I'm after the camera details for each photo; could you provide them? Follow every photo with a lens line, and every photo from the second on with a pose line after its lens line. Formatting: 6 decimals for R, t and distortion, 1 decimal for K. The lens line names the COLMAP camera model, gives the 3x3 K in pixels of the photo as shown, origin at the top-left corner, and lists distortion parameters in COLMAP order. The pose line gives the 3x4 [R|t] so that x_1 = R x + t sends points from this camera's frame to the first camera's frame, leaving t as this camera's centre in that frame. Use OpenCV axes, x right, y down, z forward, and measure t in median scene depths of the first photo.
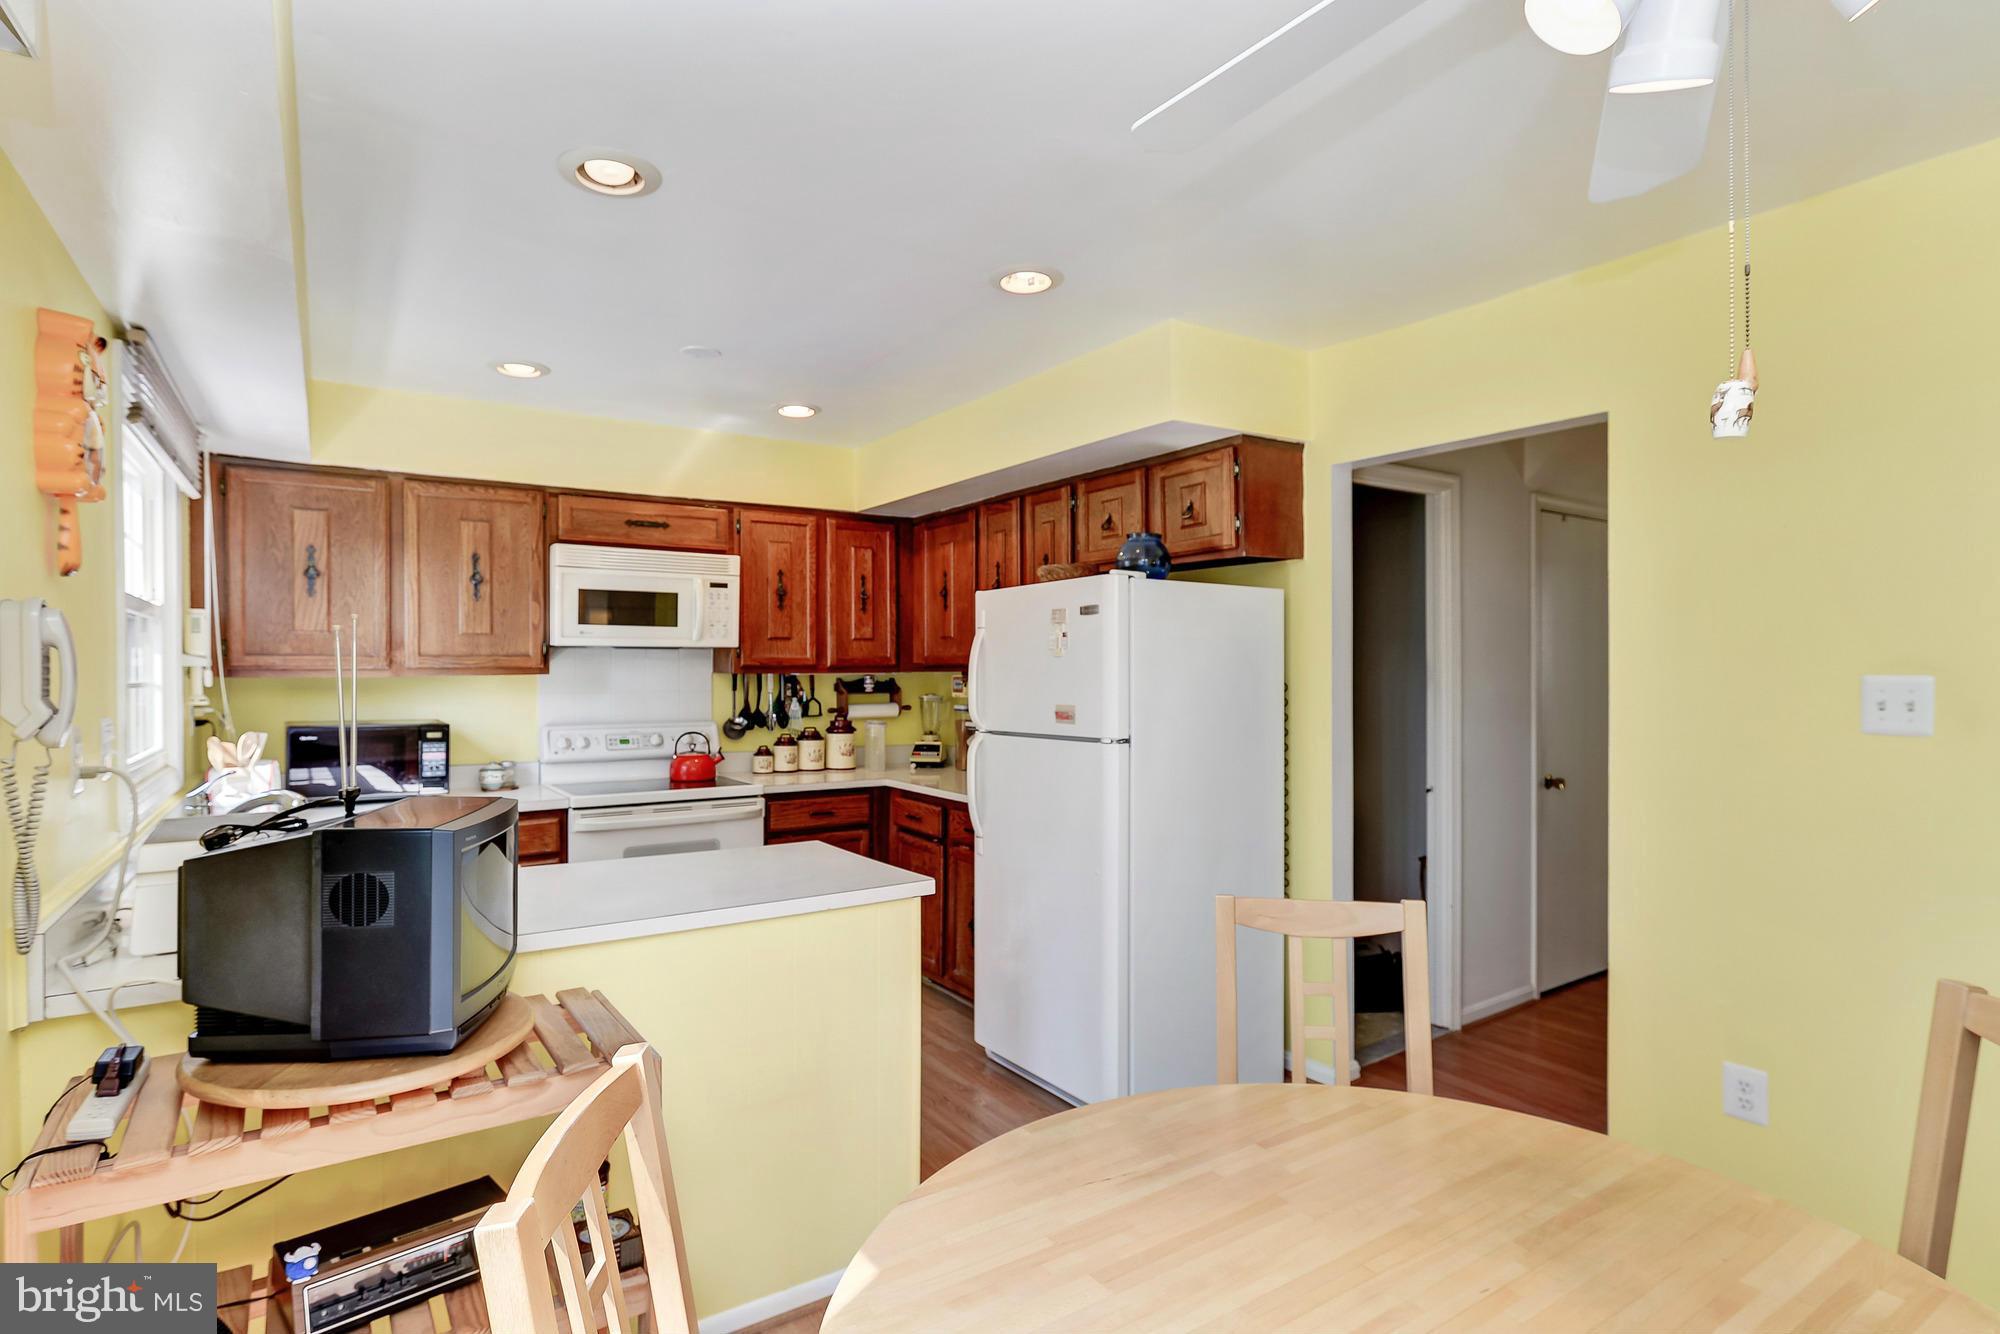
lens RADIAL K [[994.0, 0, 986.5], [0, 994.0, 676.6], [0, 0, 1]] dist [-0.000678, 0.000018]
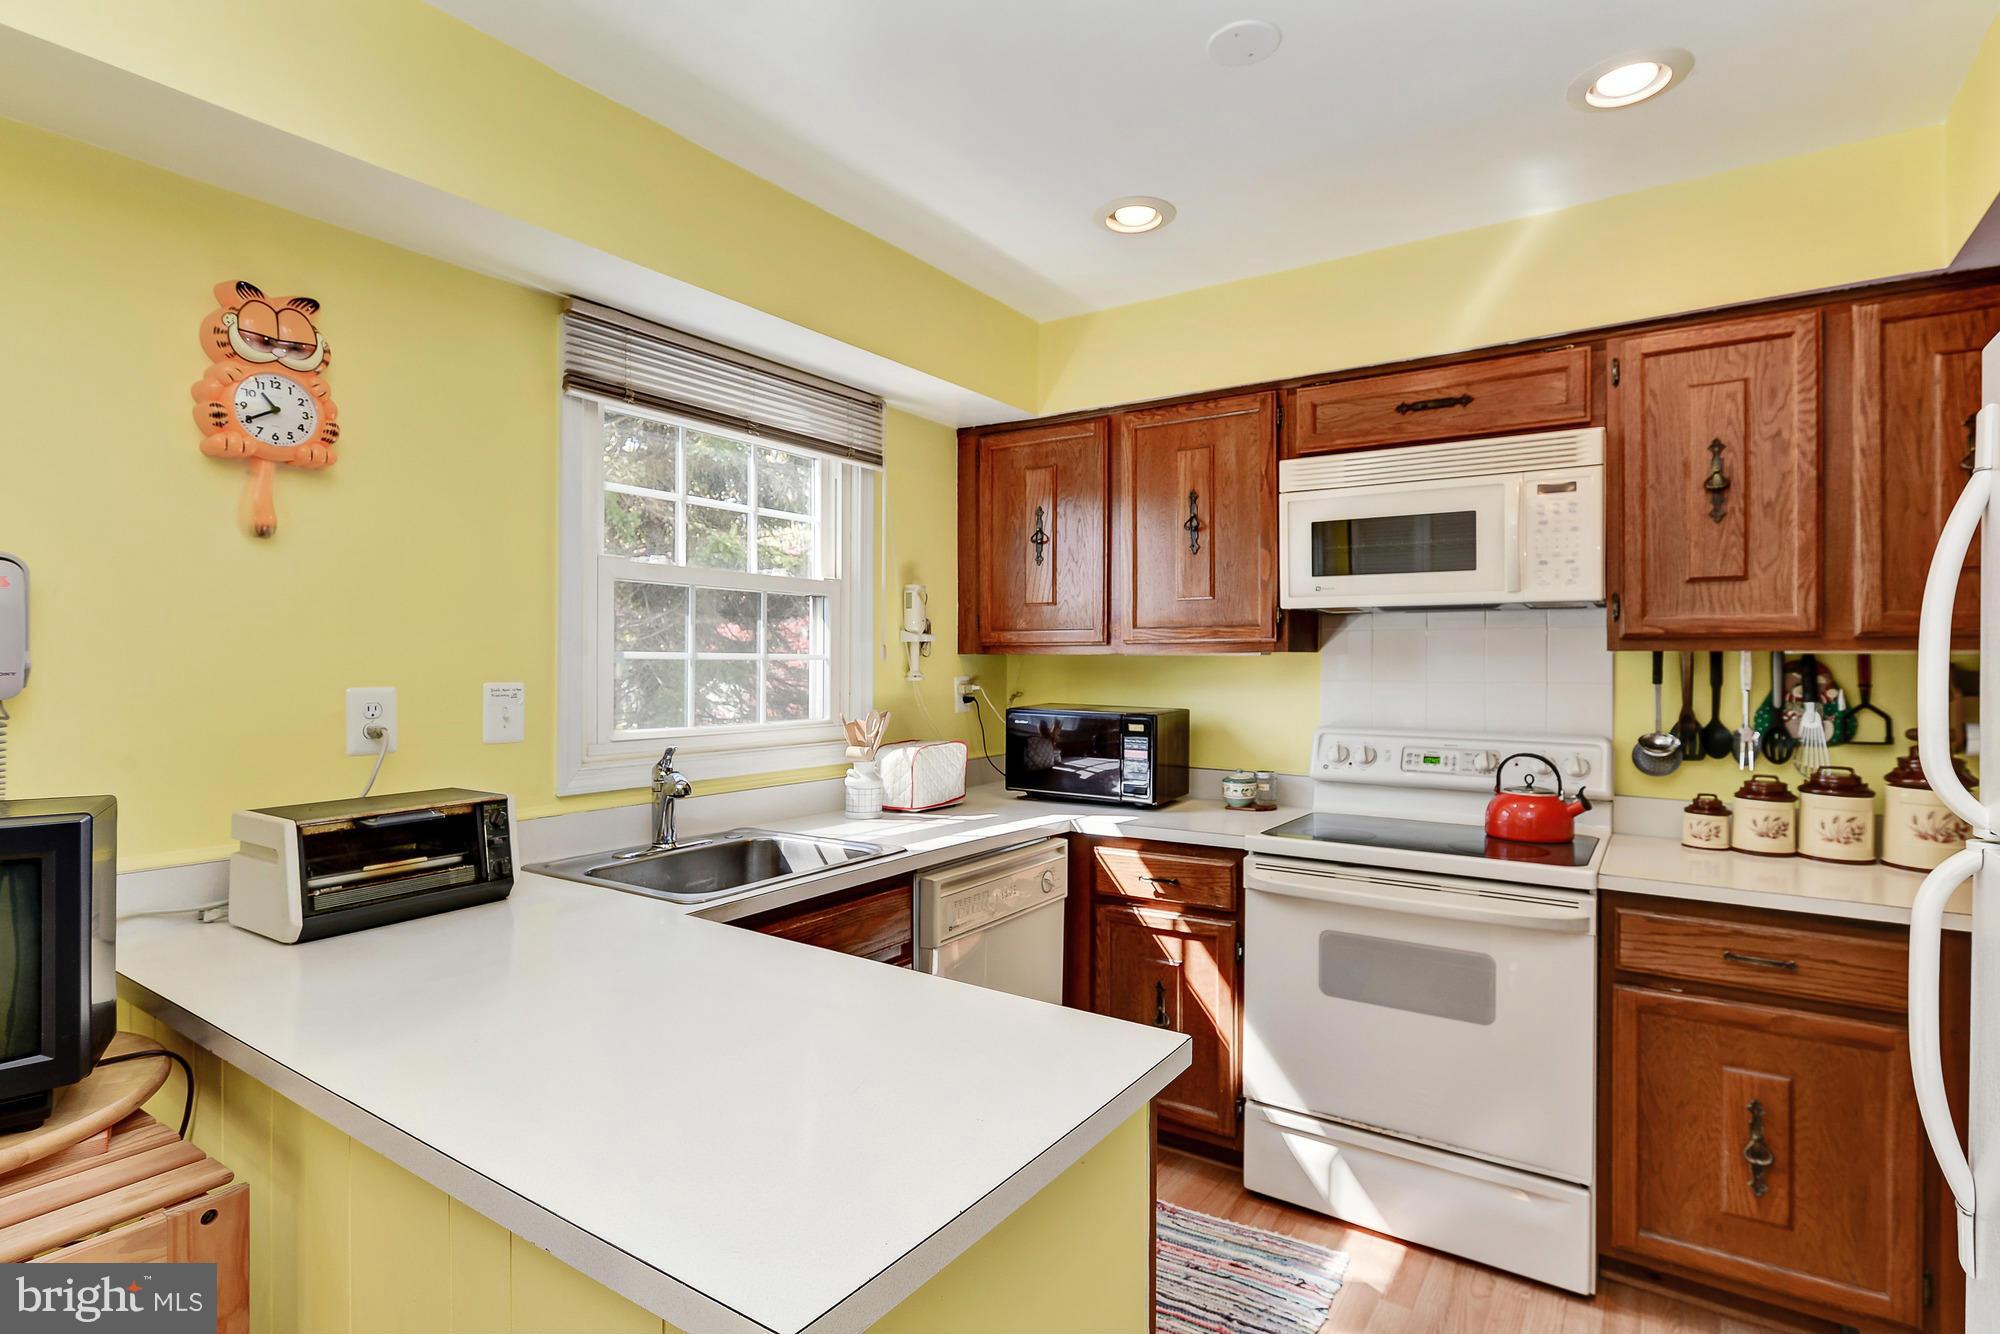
lens RADIAL K [[1011.1, 0, 1000.0], [0, 1011.1, 667.0], [0, 0, 1]] dist [-0.000322, 0.000396]
pose [[0.377147, 0.007722, -0.926121, 0.127148], [-0.011078, 0.999931, 0.003827, 0.007300], [0.926087, 0.008816, 0.377207, 0.508938]]
